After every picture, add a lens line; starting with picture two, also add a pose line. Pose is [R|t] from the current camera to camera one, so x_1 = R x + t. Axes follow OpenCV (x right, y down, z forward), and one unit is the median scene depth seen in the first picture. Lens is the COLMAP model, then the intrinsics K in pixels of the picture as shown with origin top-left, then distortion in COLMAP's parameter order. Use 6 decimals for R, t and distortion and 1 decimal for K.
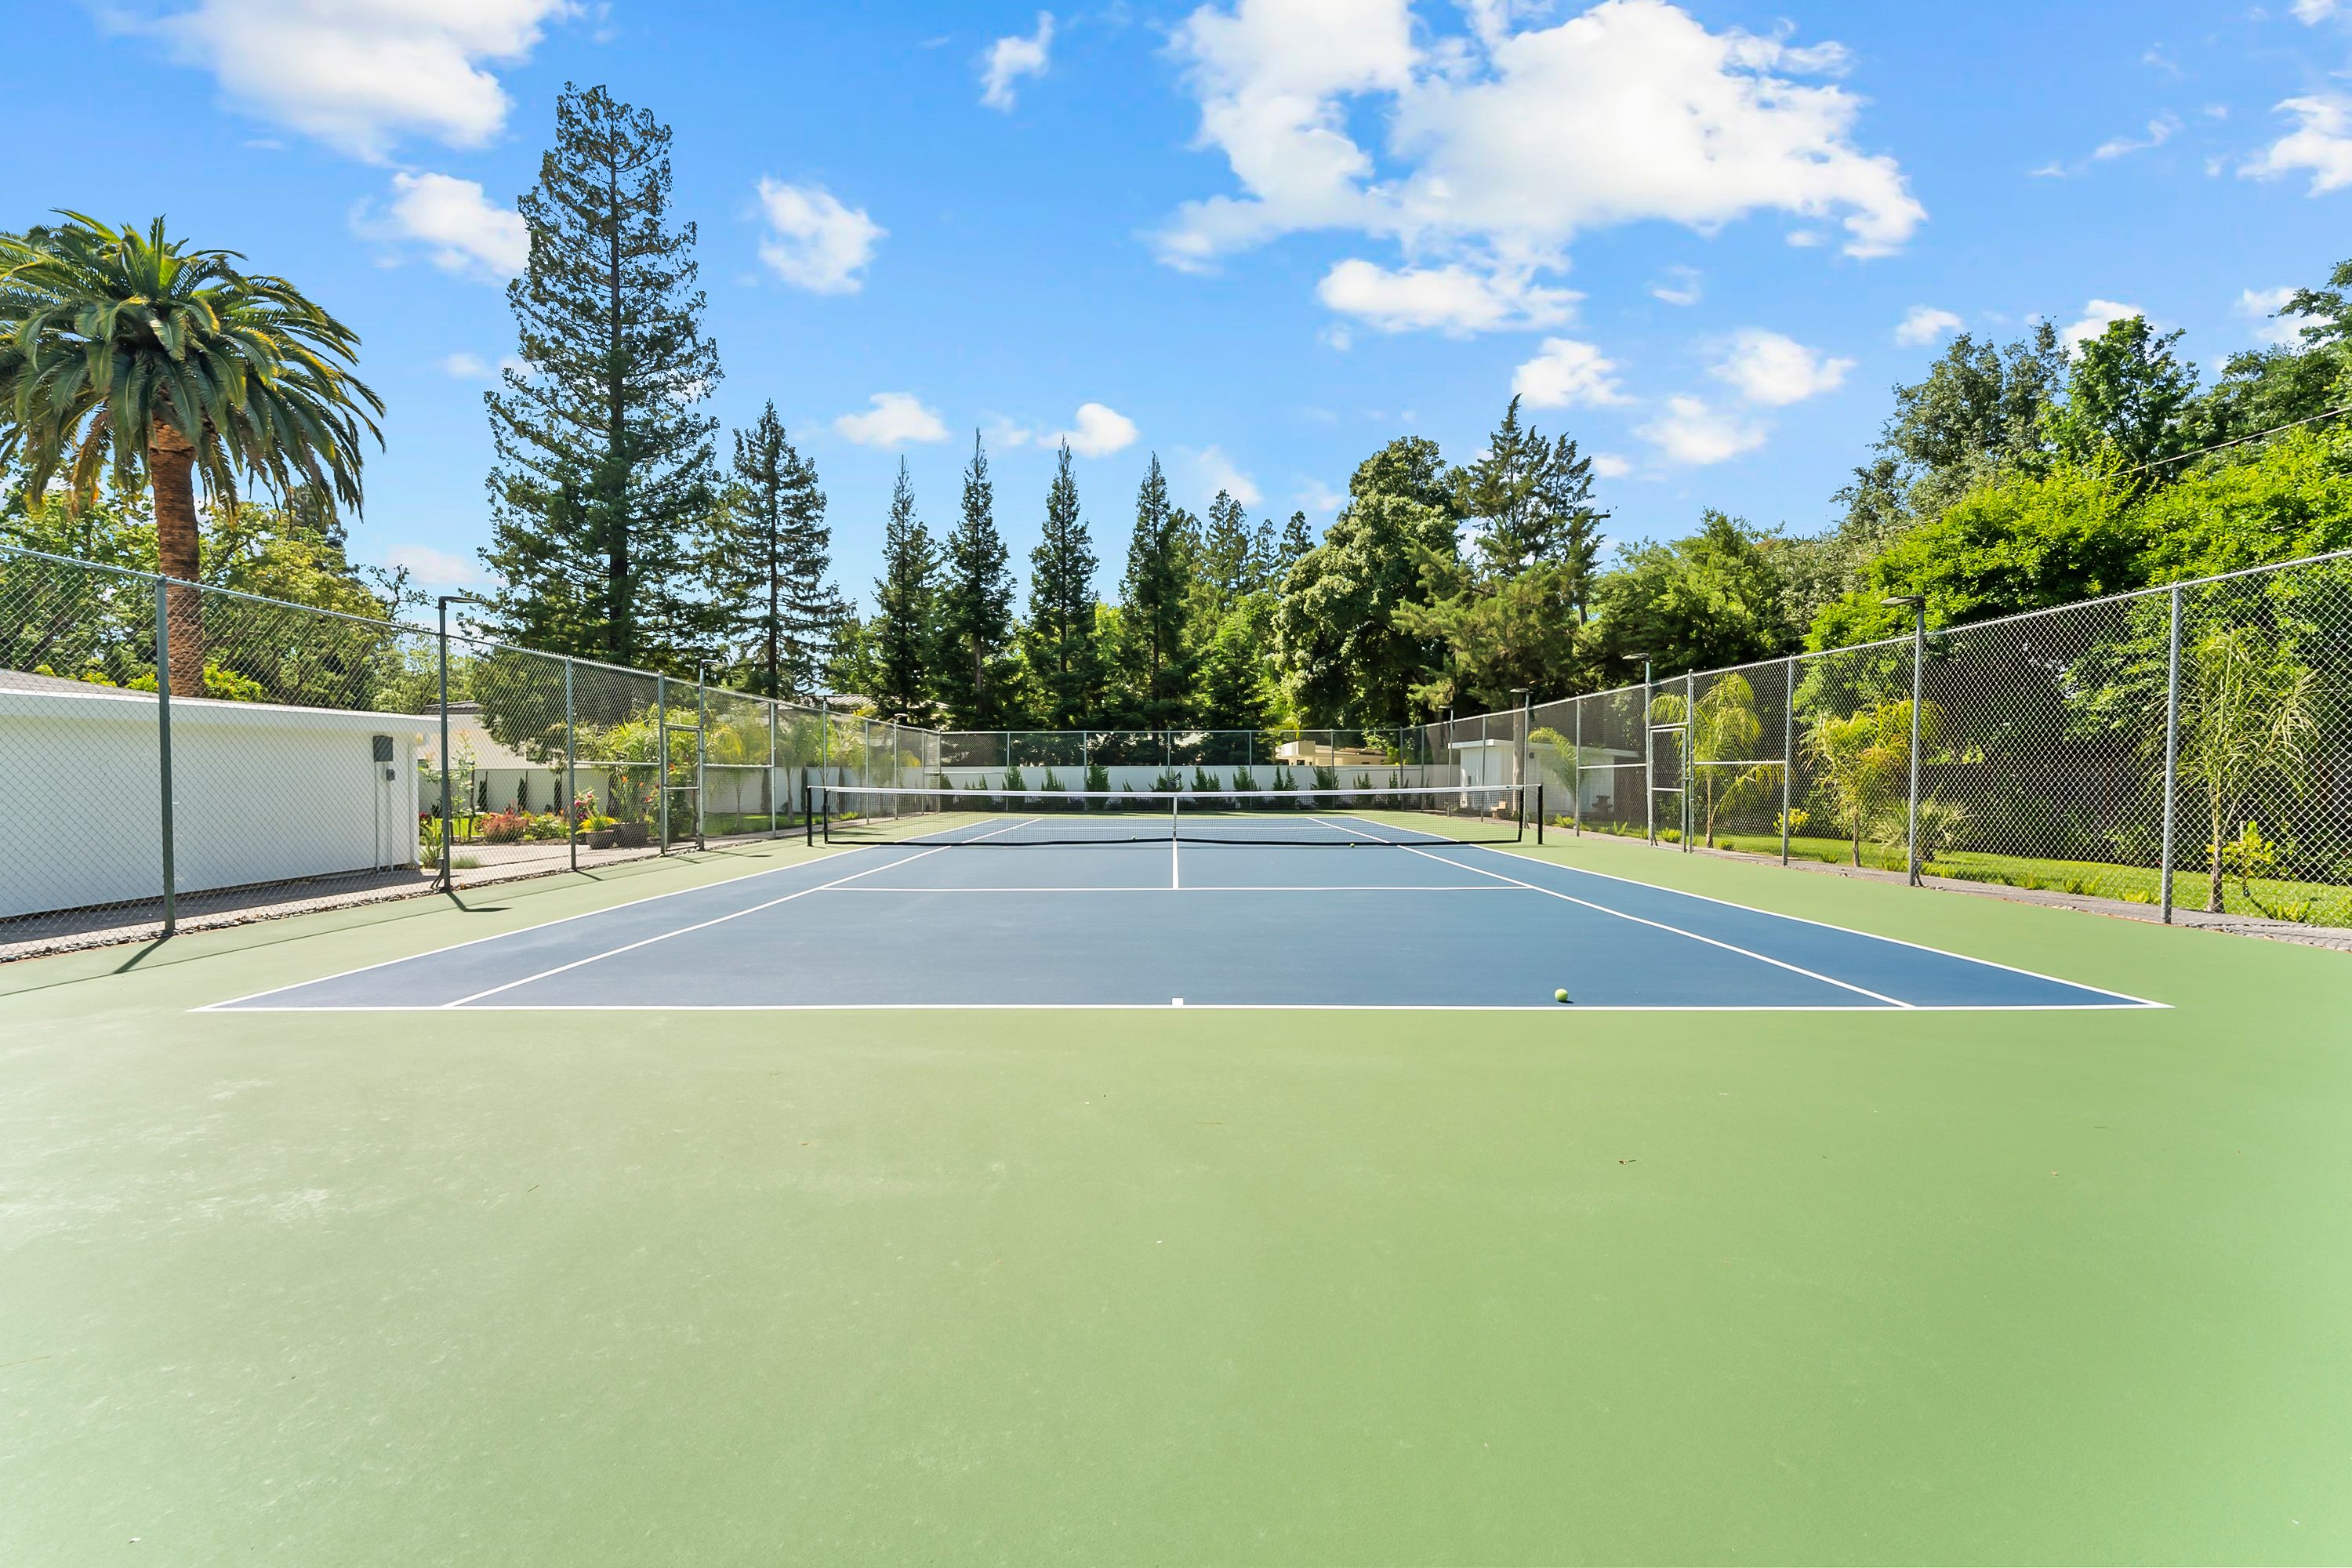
lens RADIAL K [[936.0, 0, 1173.0], [0, 936.0, 789.5], [0, 0, 1]] dist [0.004574, -0.000408]
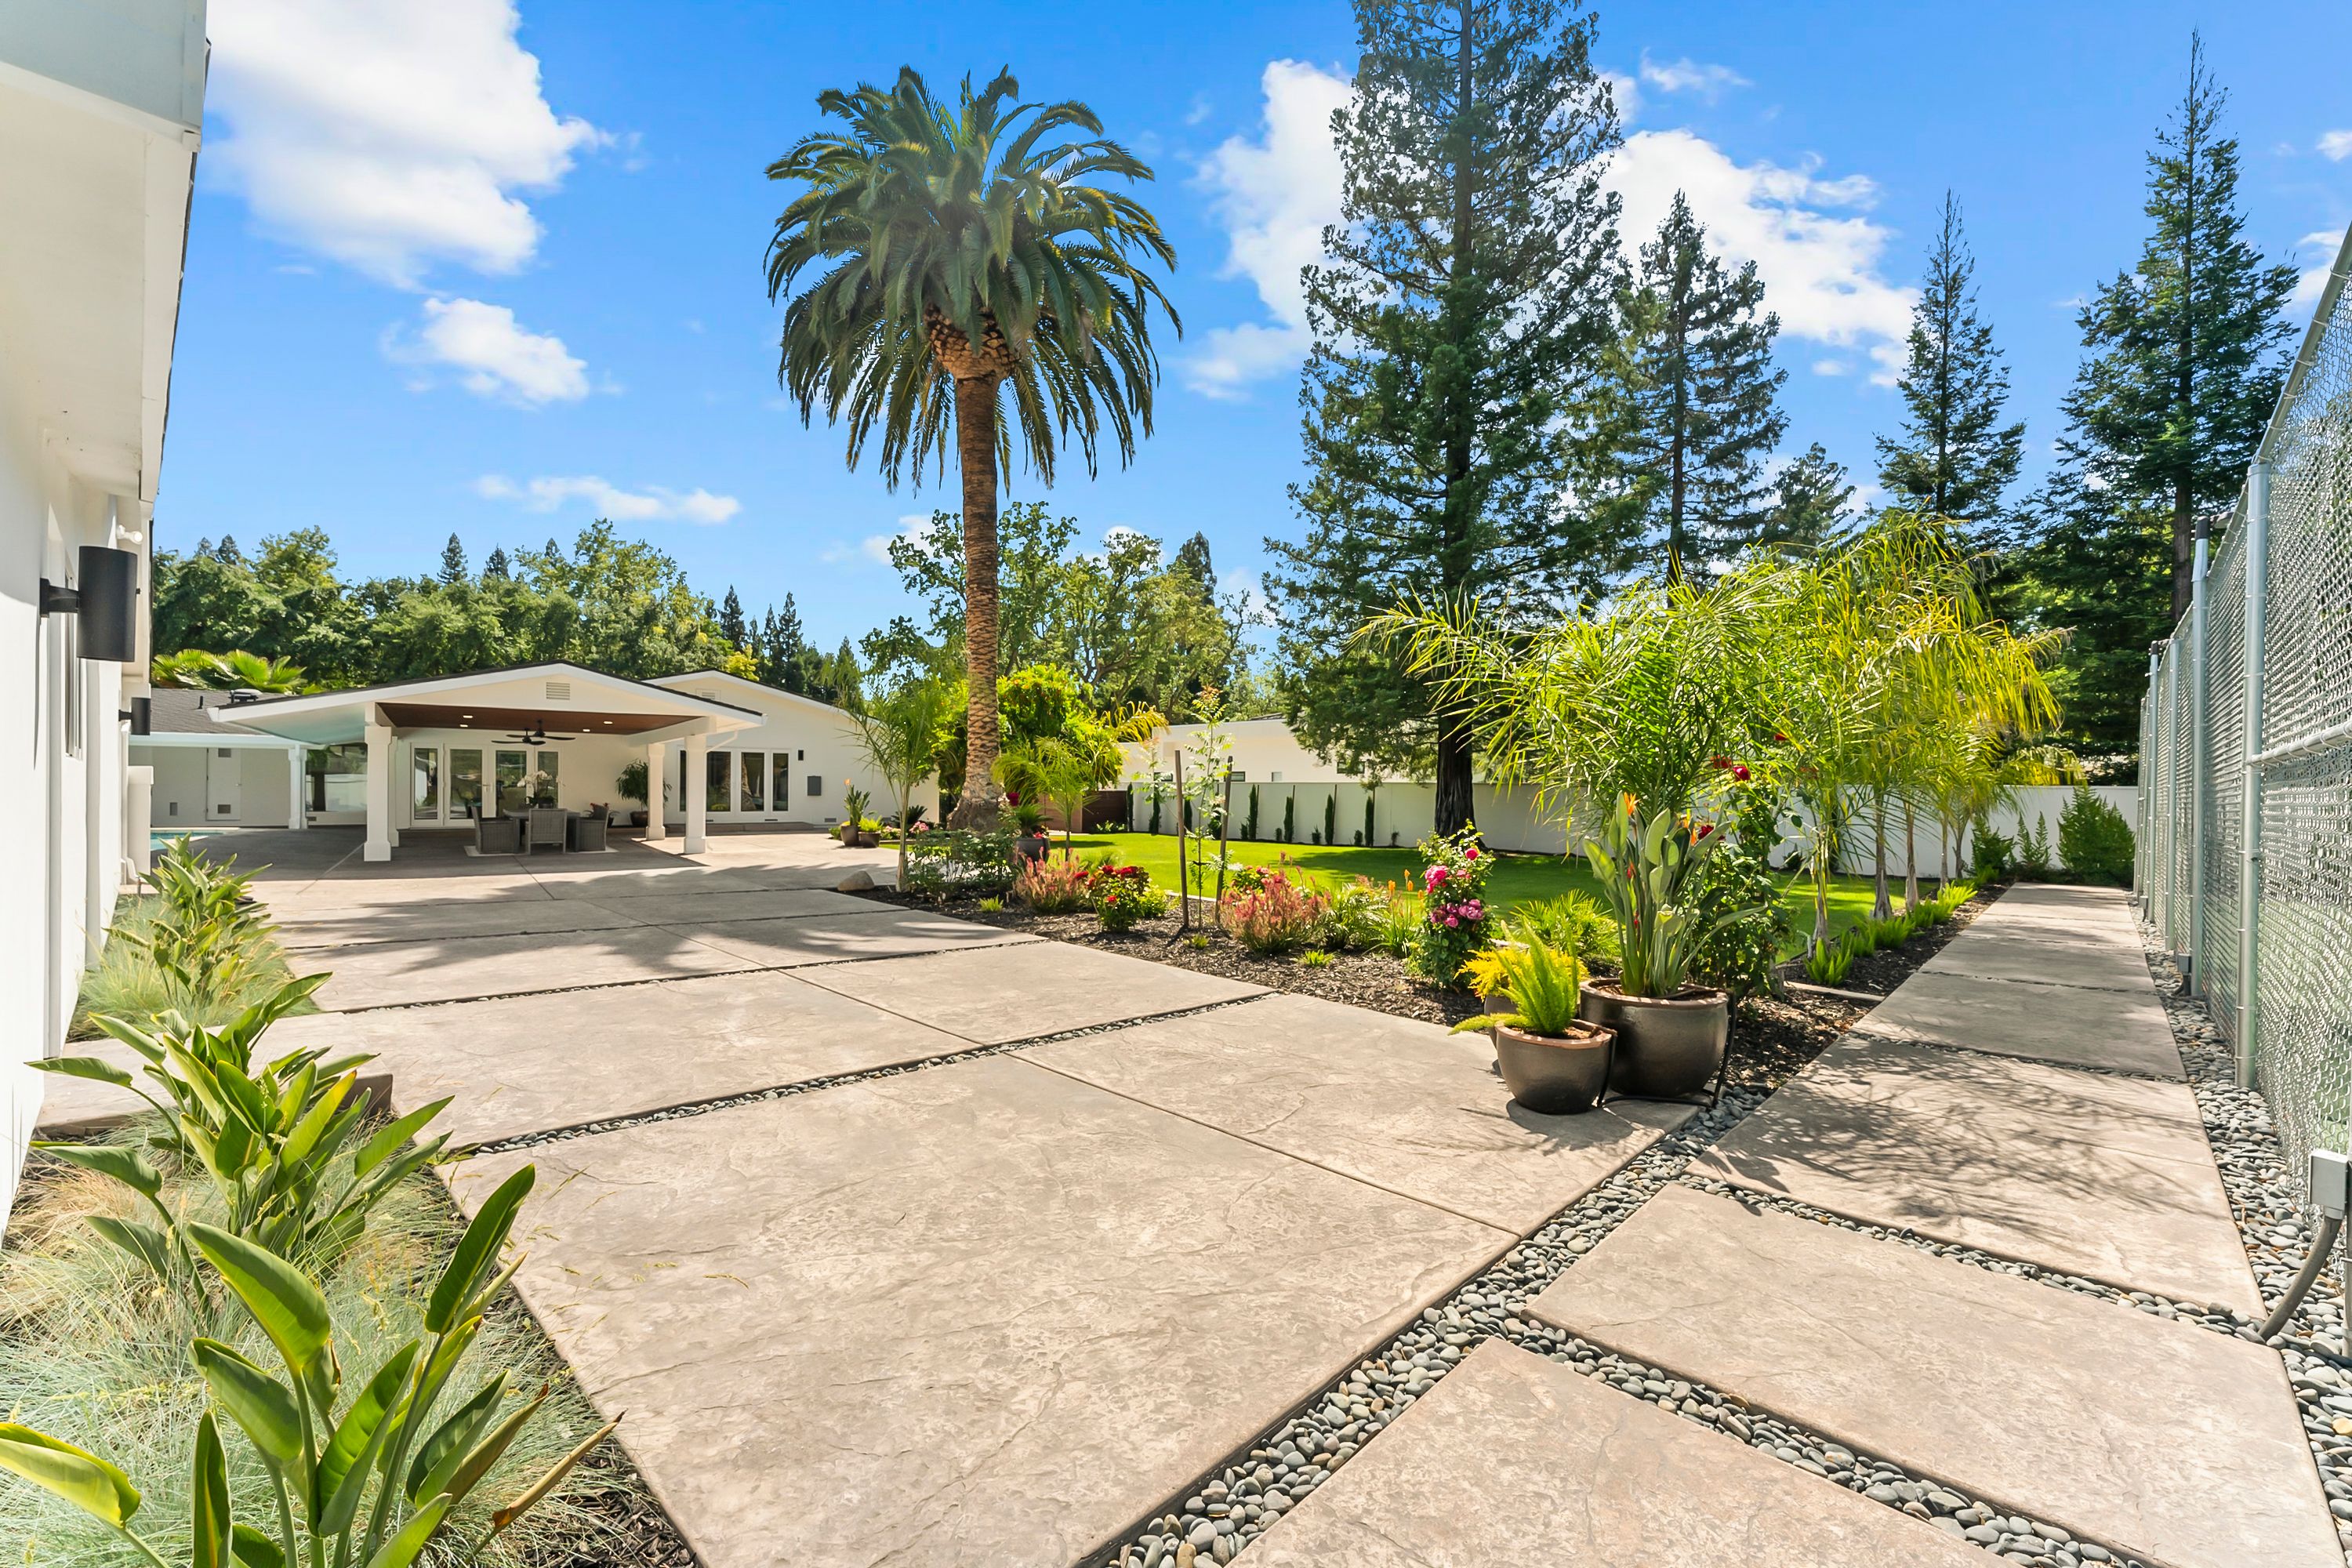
lens RADIAL K [[936.0, 0, 1173.0], [0, 936.0, 789.5], [0, 0, 1]] dist [0.004574, -0.000408]
pose [[0.708733, 0.013090, -0.705356, -0.265227], [-0.029651, 0.999497, -0.011244, -0.004509], [0.704854, 0.028884, 0.708764, 0.396432]]
